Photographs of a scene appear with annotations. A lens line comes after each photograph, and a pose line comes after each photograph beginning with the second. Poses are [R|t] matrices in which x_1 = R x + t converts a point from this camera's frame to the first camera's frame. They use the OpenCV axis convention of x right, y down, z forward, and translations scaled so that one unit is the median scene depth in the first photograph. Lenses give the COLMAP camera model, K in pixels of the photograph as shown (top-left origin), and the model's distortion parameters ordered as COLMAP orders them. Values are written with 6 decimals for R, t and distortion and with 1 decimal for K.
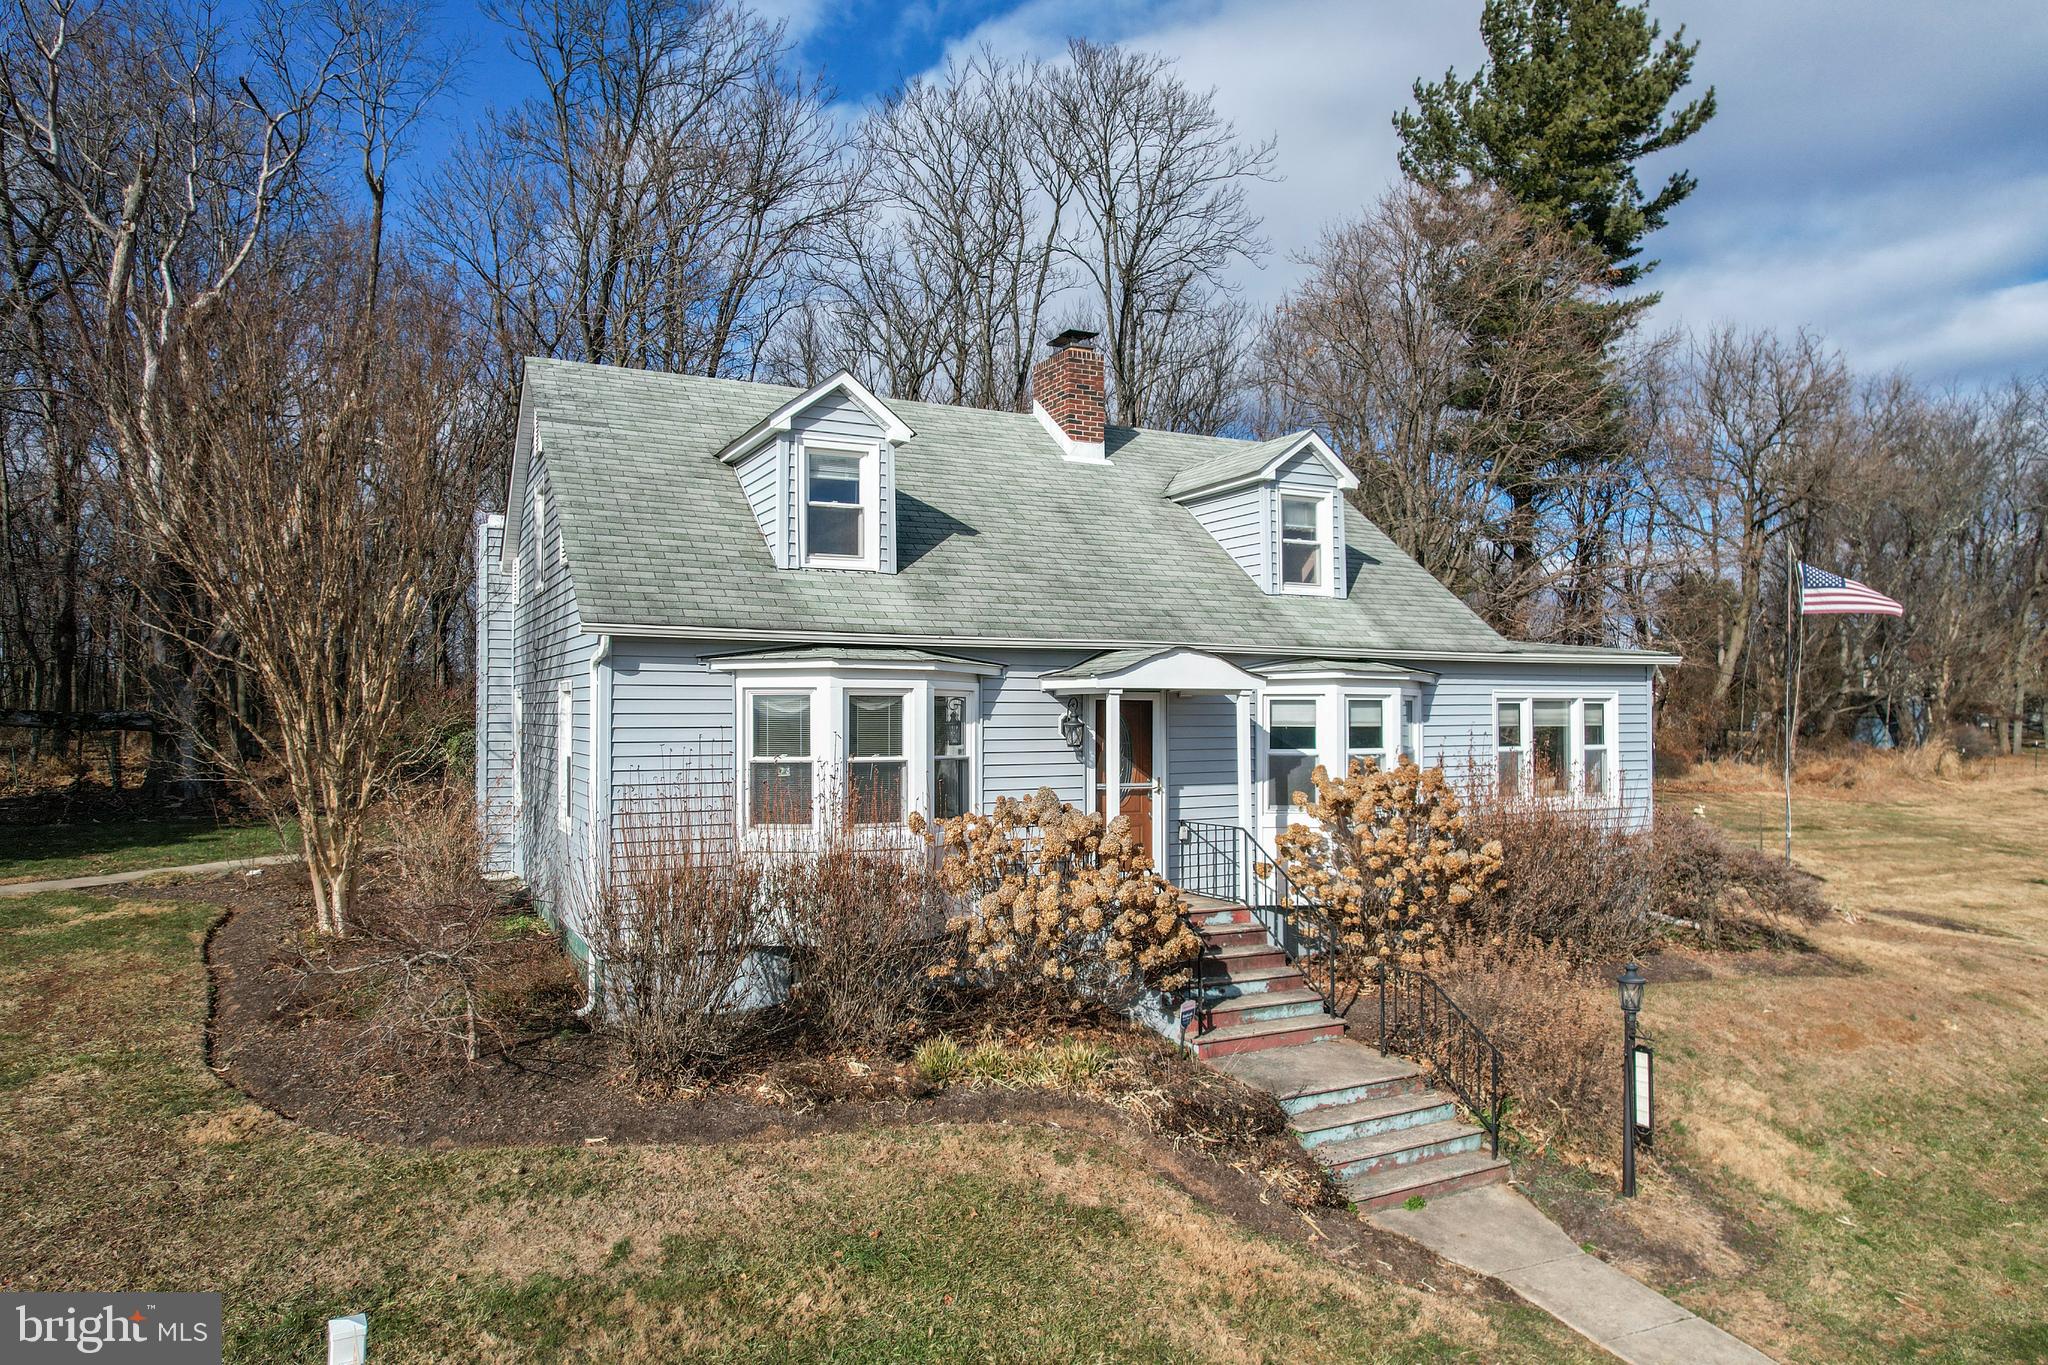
lens RADIAL K [[1271.1, 0, 1051.8], [0, 1271.1, 685.0], [0, 0, 1]] dist [-0.071148, 0.070670]
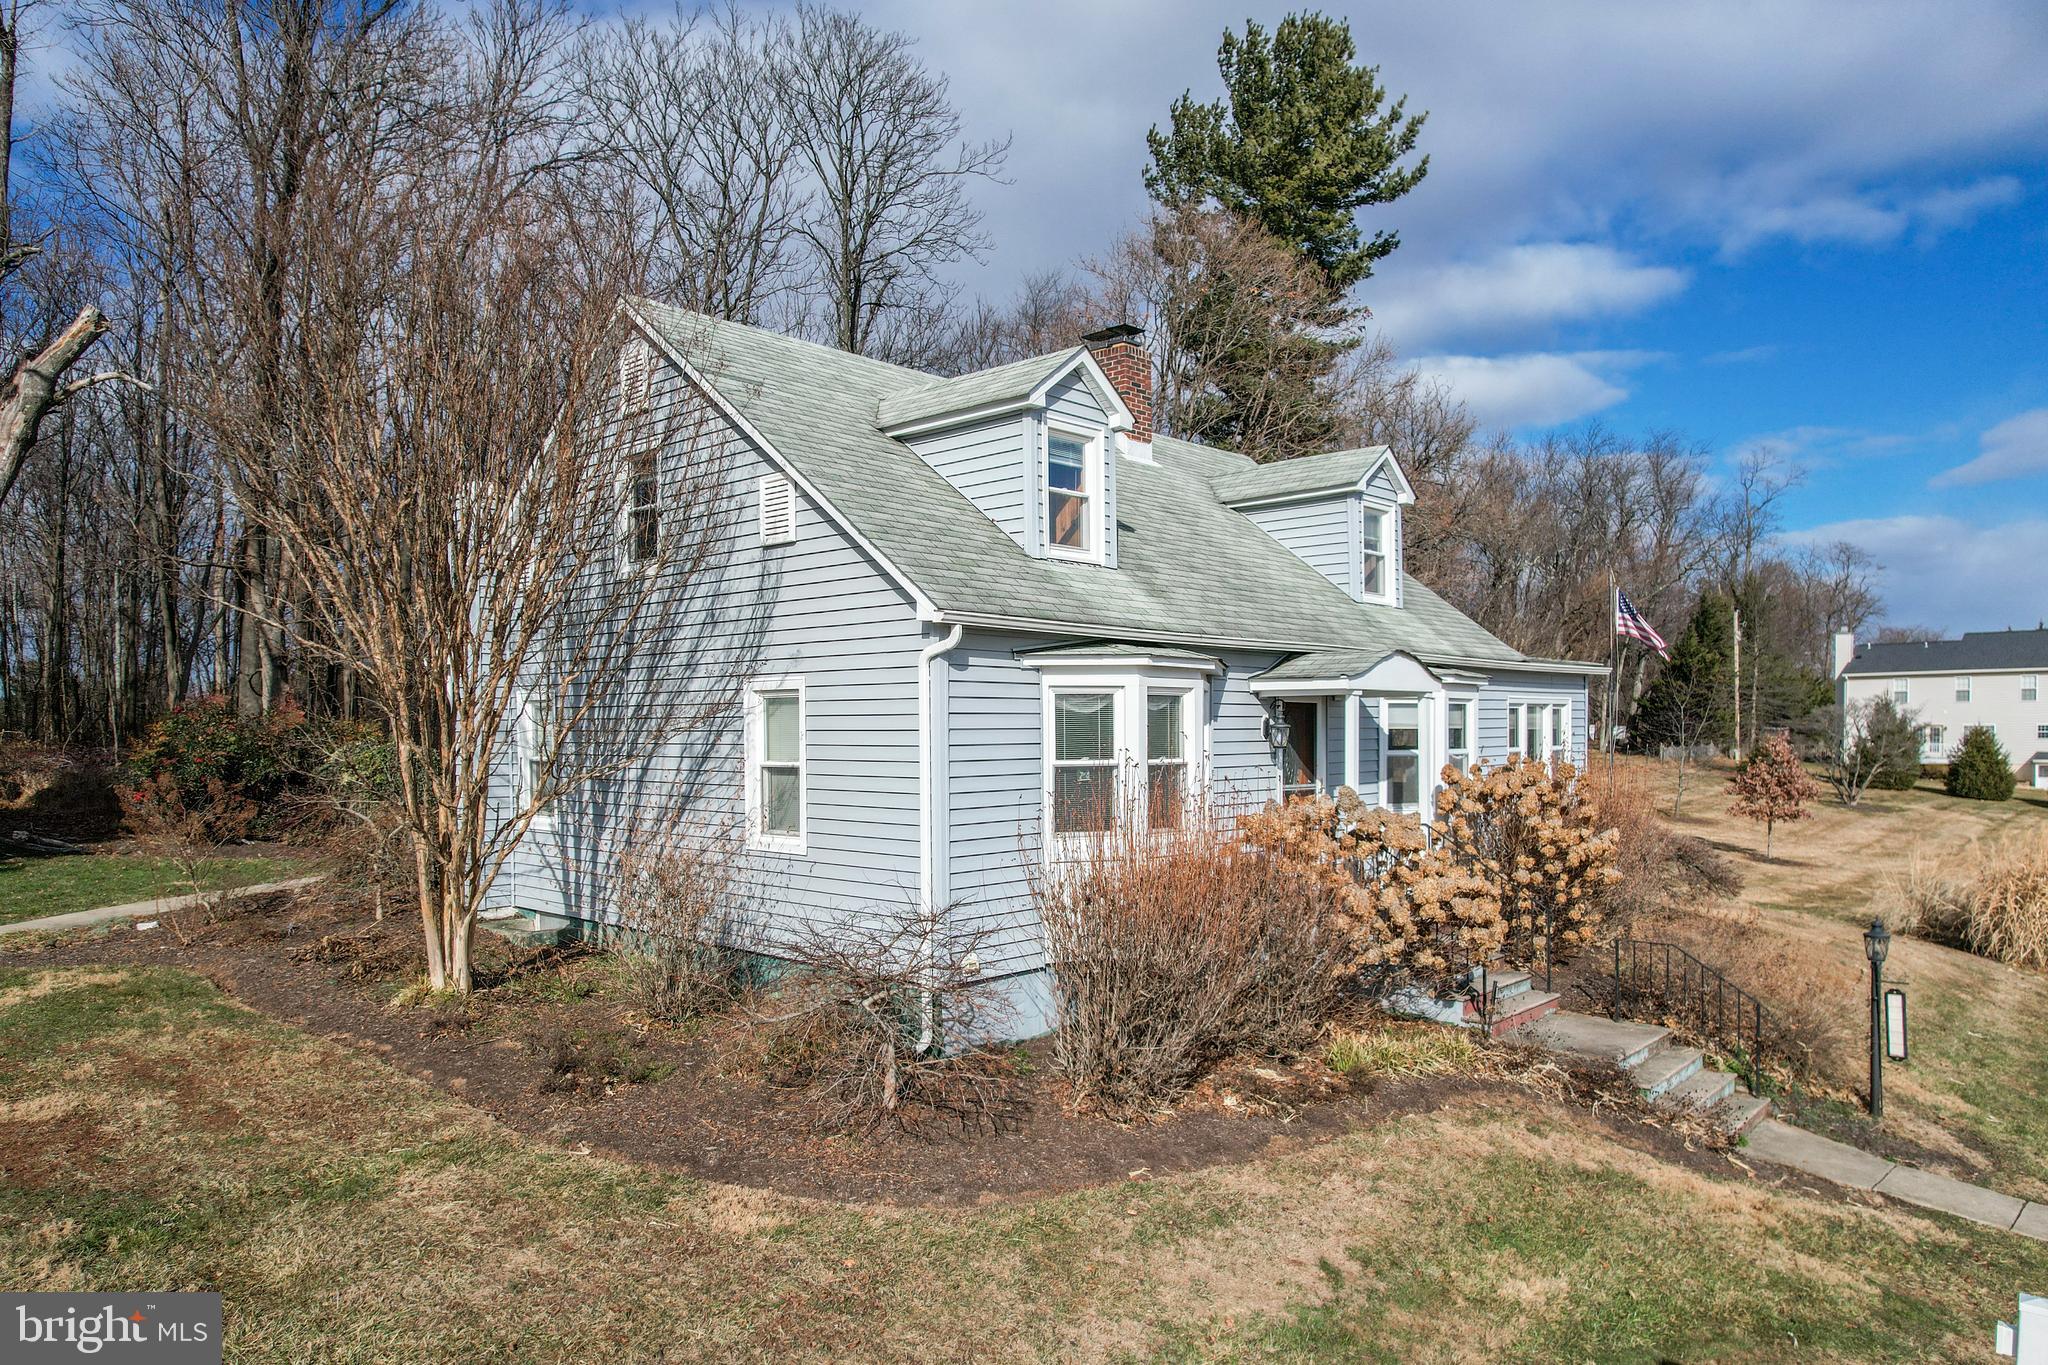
lens RADIAL K [[1296.6, 0, 1058.2], [0, 1296.6, 748.1], [0, 0, 1]] dist [-0.064634, 0.077709]
pose [[0.938874, -0.008701, 0.344151, -0.513982], [-0.004700, 0.999263, 0.038086, 0.010645], [-0.344229, -0.037376, 0.938141, 0.099806]]
